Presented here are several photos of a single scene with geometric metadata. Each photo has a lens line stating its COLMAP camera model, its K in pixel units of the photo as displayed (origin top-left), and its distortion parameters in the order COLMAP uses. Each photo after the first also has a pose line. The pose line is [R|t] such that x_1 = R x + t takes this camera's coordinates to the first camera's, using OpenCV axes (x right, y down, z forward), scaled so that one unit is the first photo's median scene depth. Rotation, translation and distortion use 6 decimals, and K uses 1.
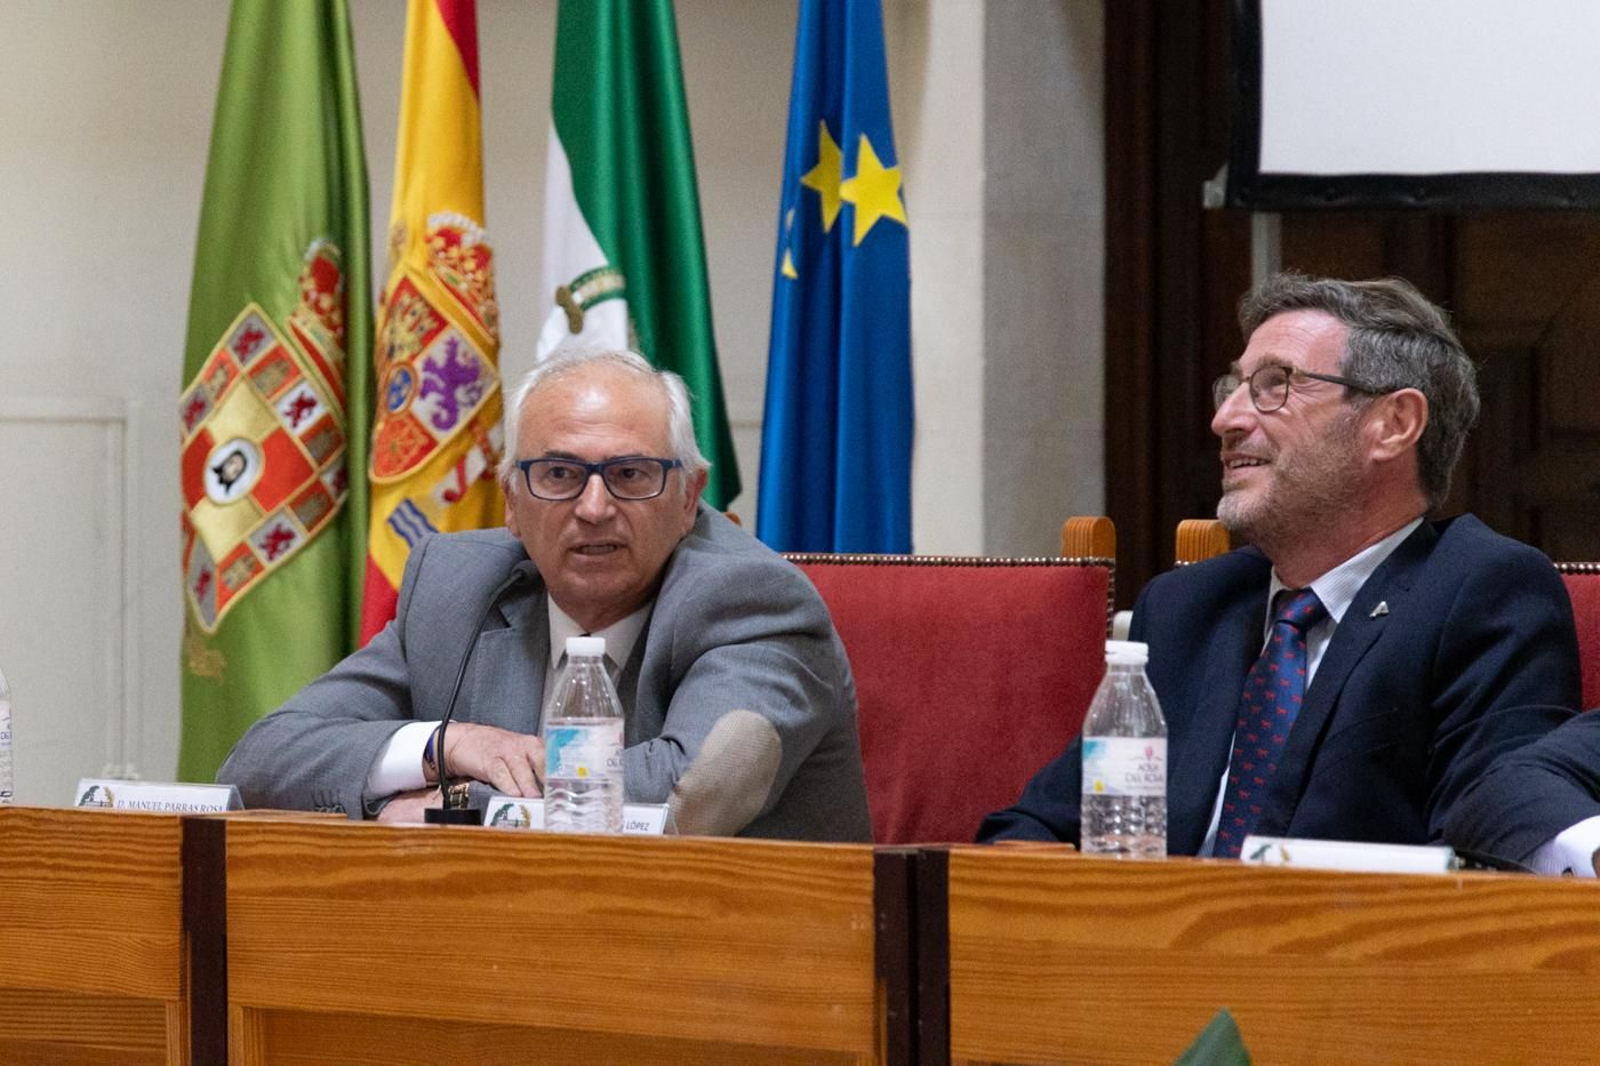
lens RADIAL K [[6790.4, 0, 530.4], [0, 6790.4, 532.0], [0, 0, 1]] dist [0.075336, -0.172446]
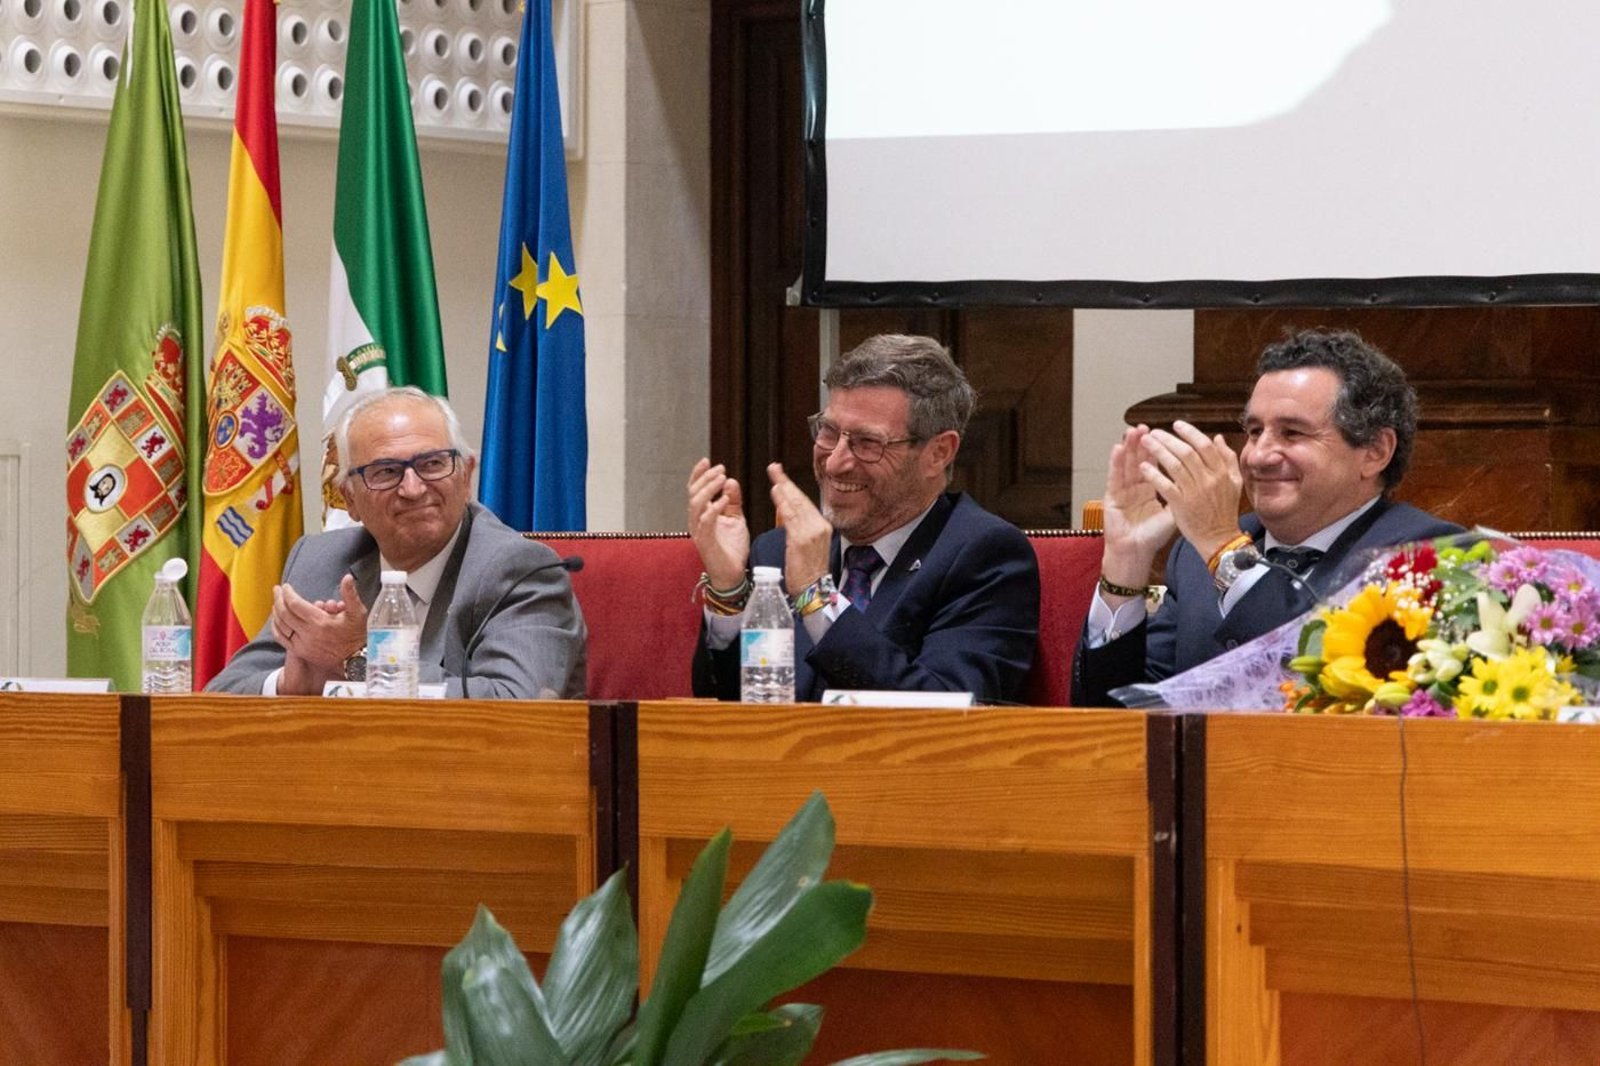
lens RADIAL K [[5379.6, 0, 800.0], [0, 5379.6, 533.0], [0, 0, 1]] dist [0.005618, -0.305381]
pose [[0.994373, -0.000923, 0.105935, -0.018995], [0.002133, 0.999934, -0.011307, 0.013611], [-0.105918, 0.011470, 0.994309, -0.133809]]
